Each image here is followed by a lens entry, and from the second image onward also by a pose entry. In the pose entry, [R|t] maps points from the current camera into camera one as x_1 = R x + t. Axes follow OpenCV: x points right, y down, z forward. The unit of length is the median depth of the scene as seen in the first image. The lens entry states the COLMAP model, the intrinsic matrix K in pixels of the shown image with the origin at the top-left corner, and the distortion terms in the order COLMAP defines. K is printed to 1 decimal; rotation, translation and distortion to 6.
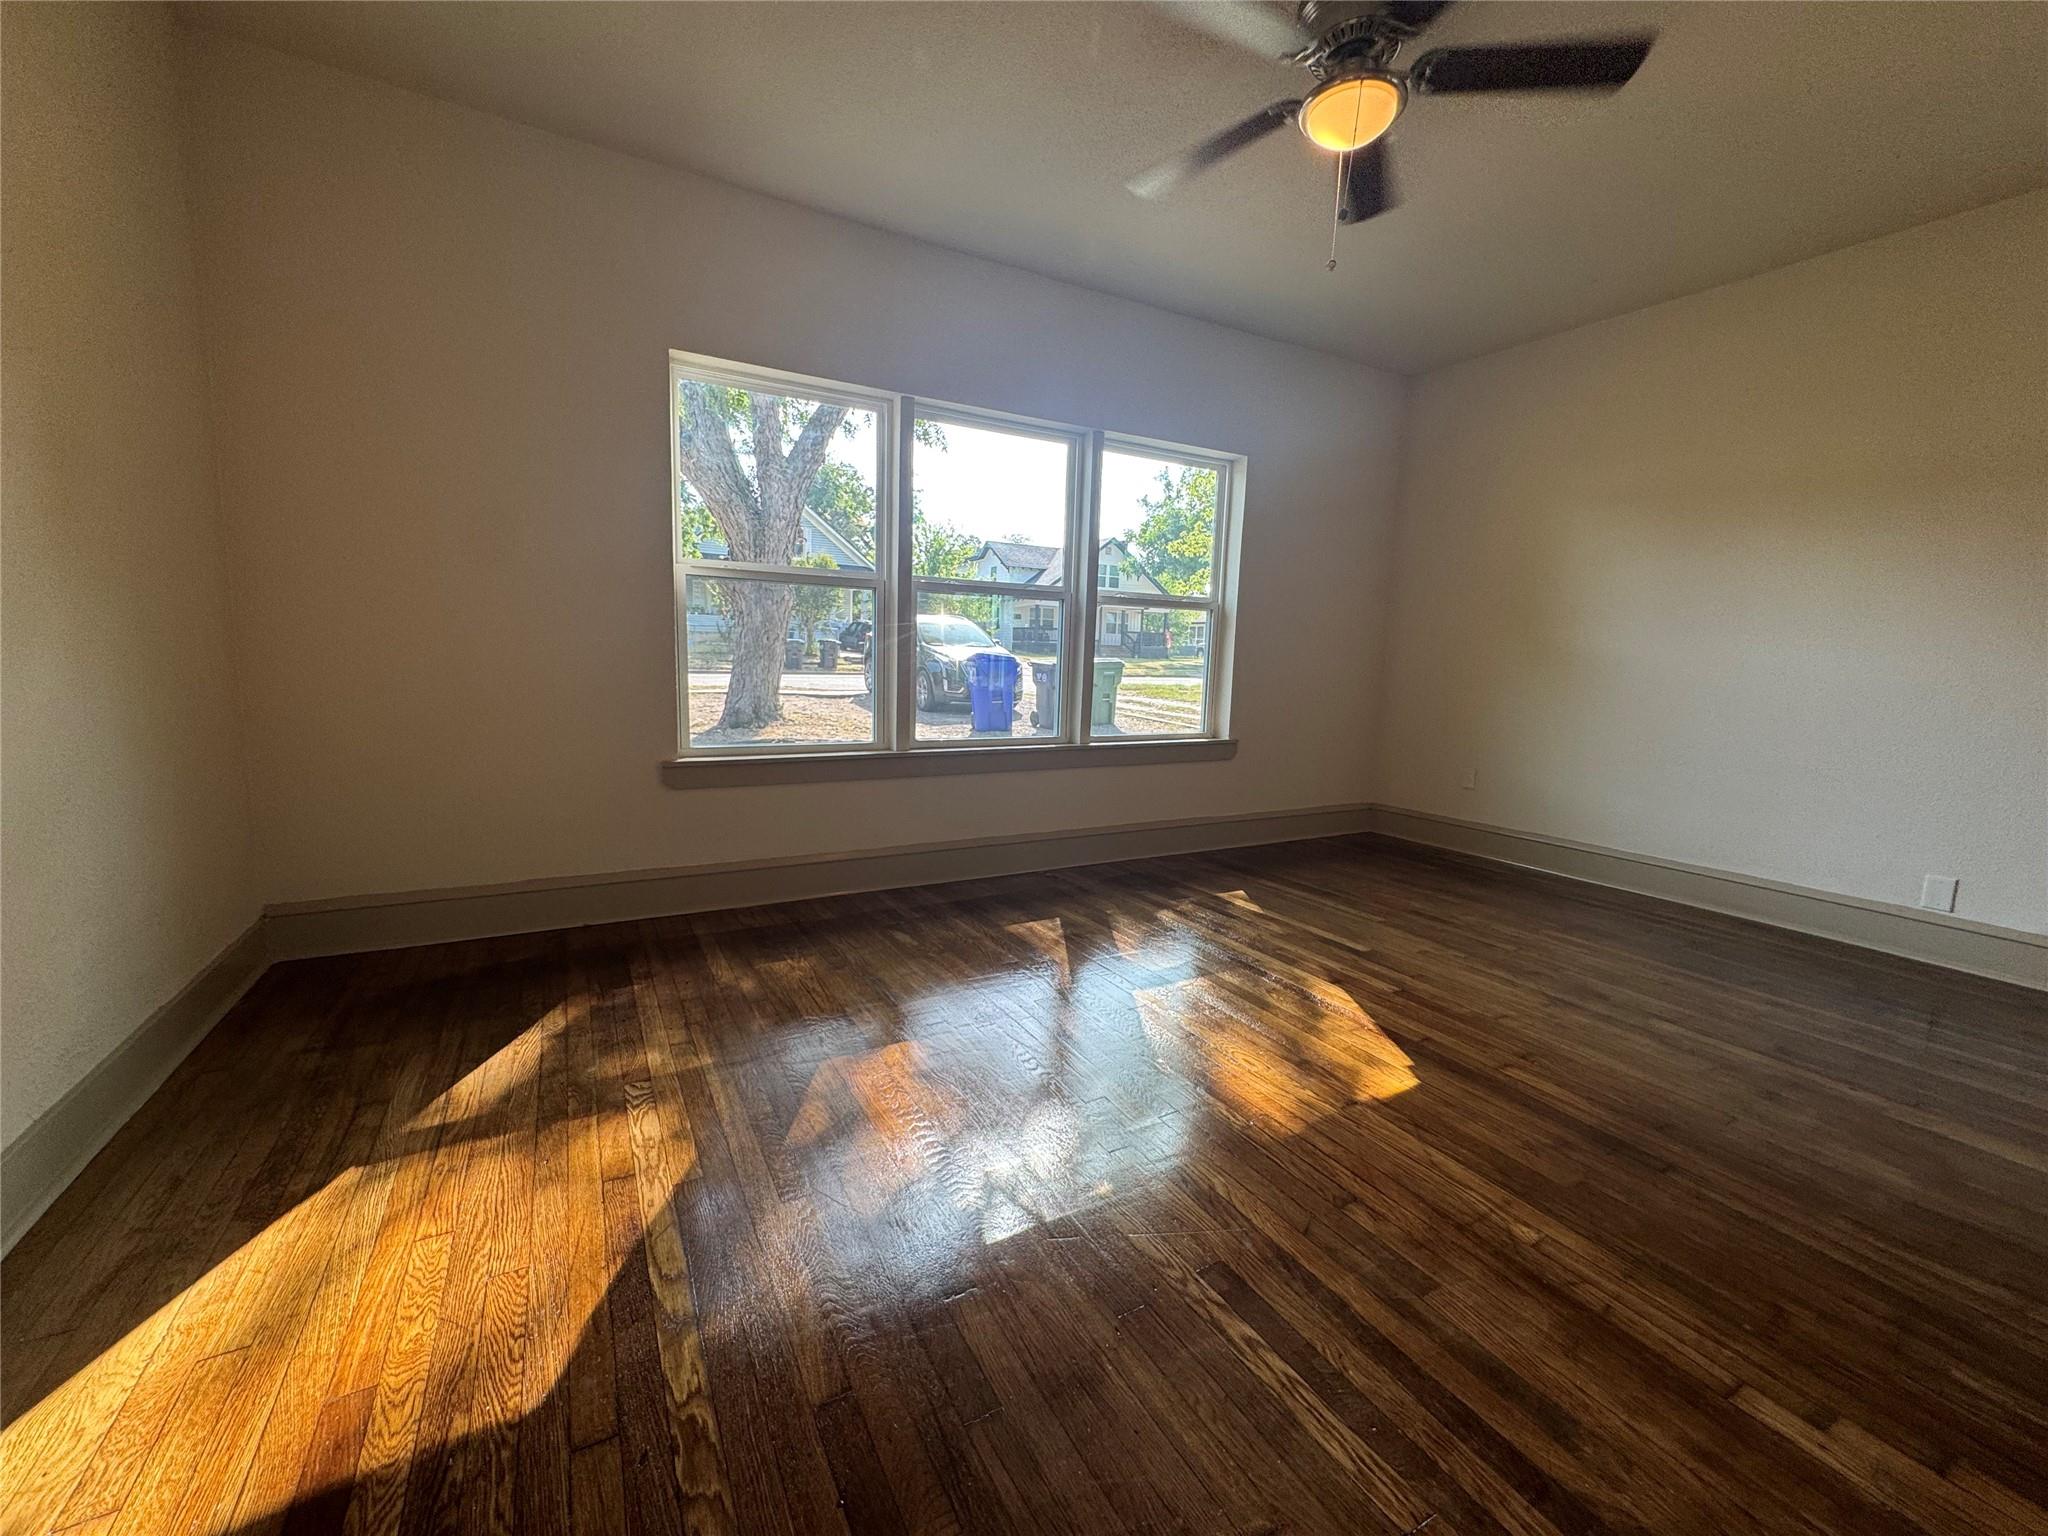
lens RADIAL K [[822.0, 0, 1024.1], [0, 822.0, 766.1], [0, 0, 1]] dist [-0.004562, 0.000486]
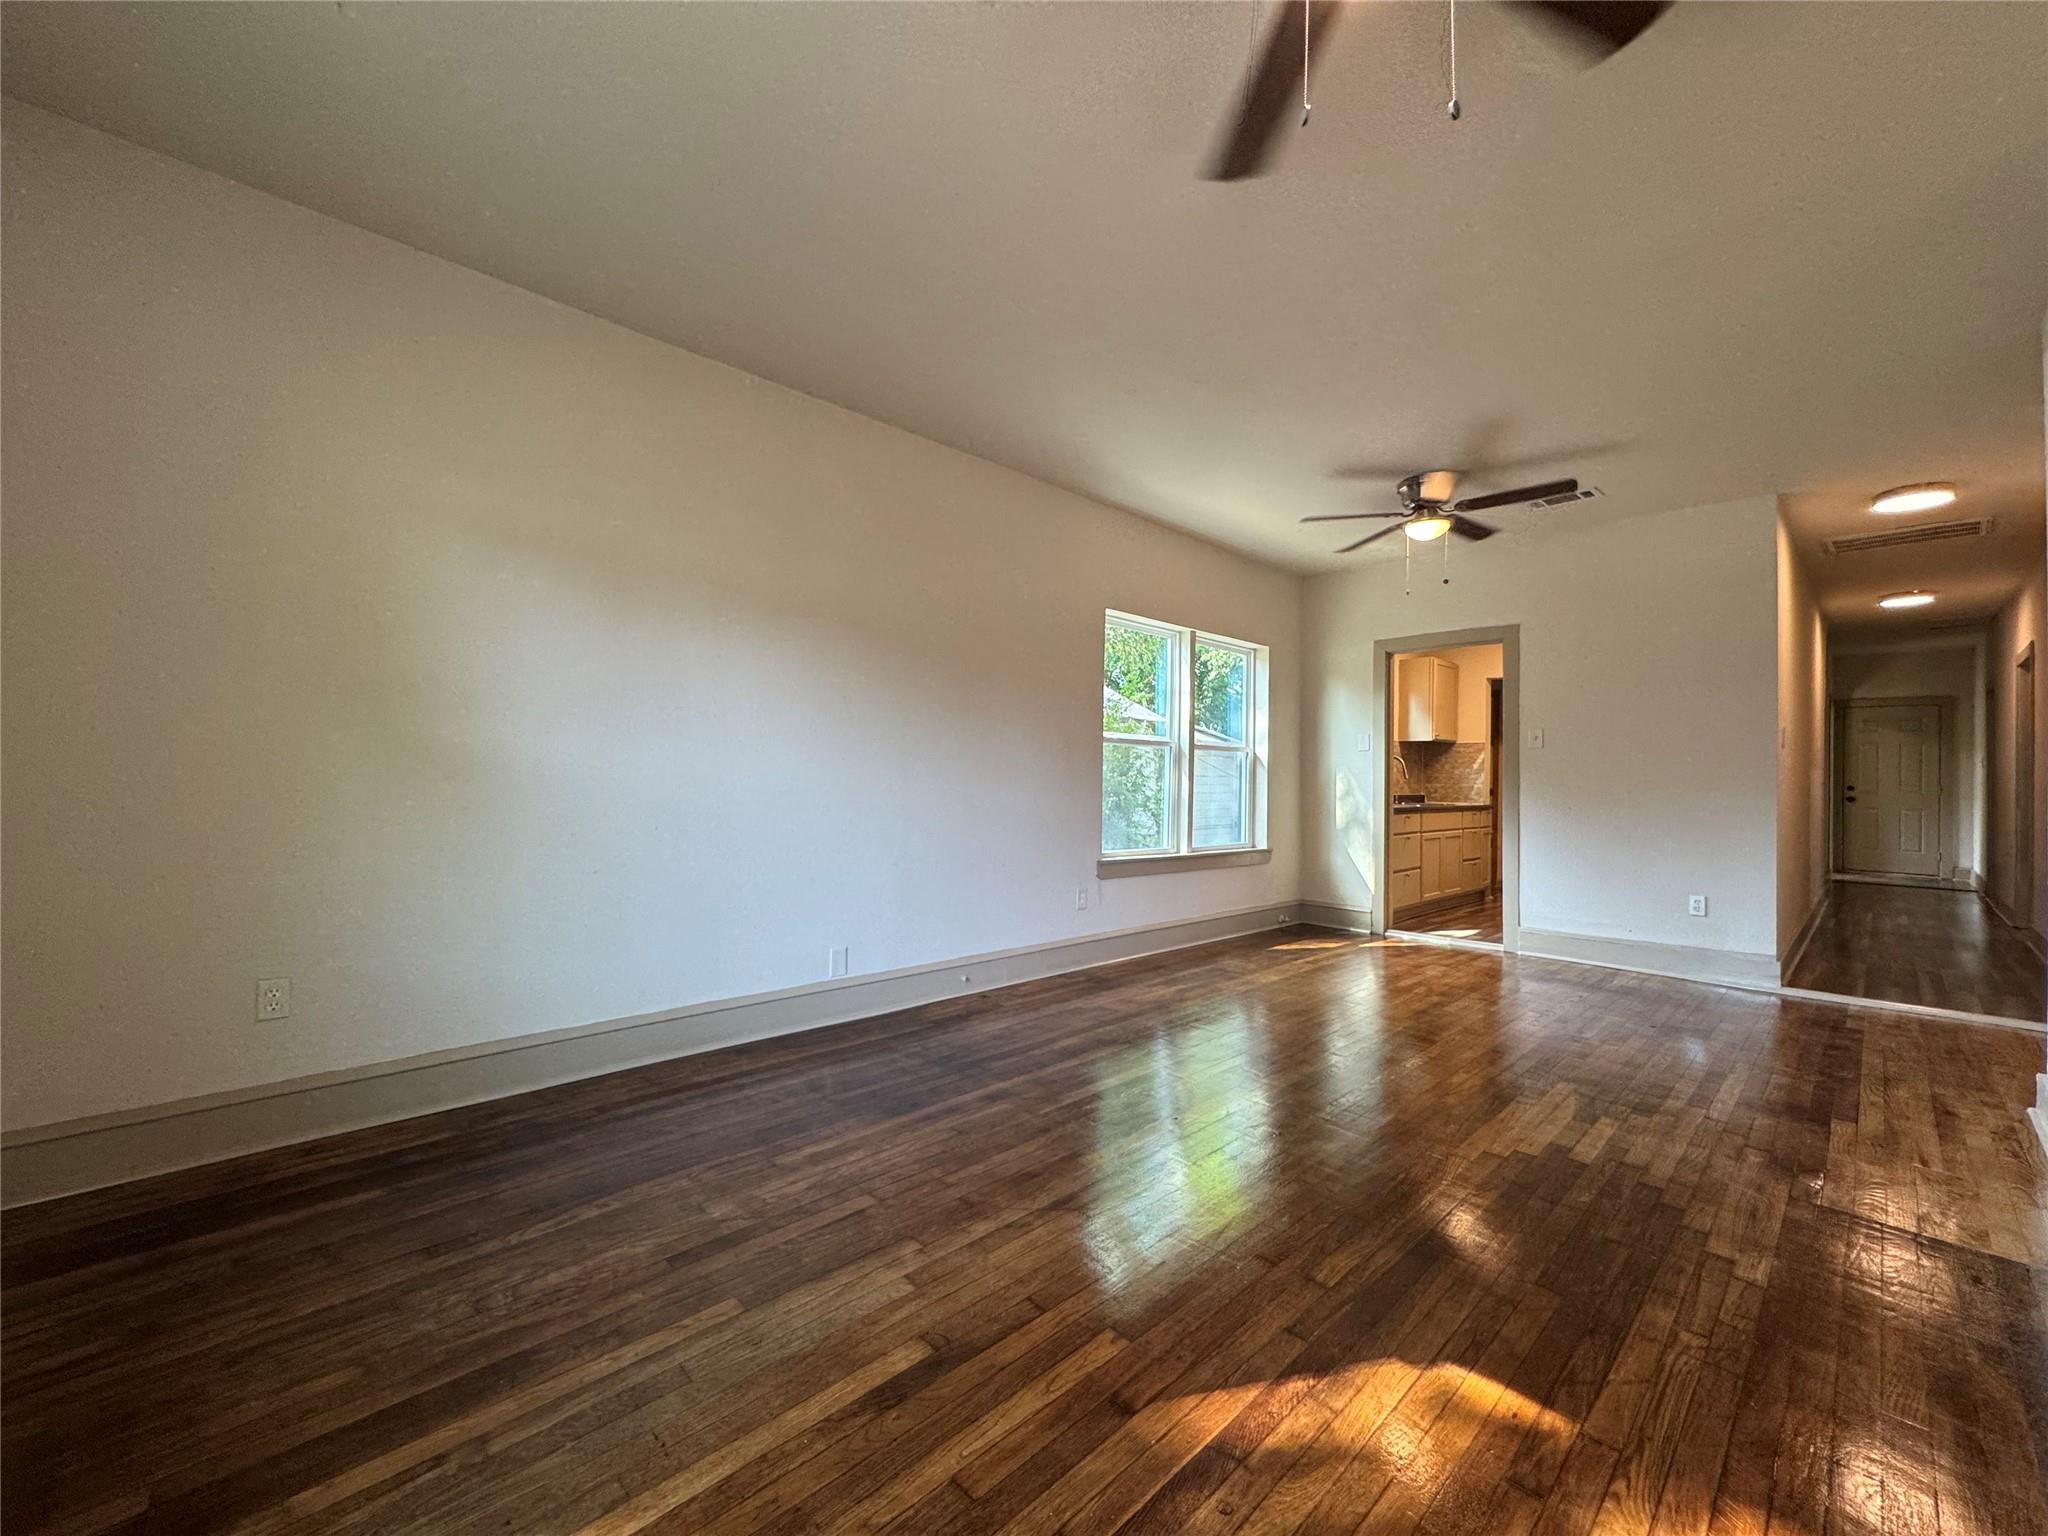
lens RADIAL K [[822.0, 0, 1026.6], [0, 822.0, 771.4], [0, 0, 1]] dist [-0.004562, 0.000486]
pose [[-0.251619, -0.029628, 0.967373, -0.092706], [0.105943, 0.992682, 0.057960, -0.163293], [-0.962010, 0.117071, -0.246638, 1.033487]]
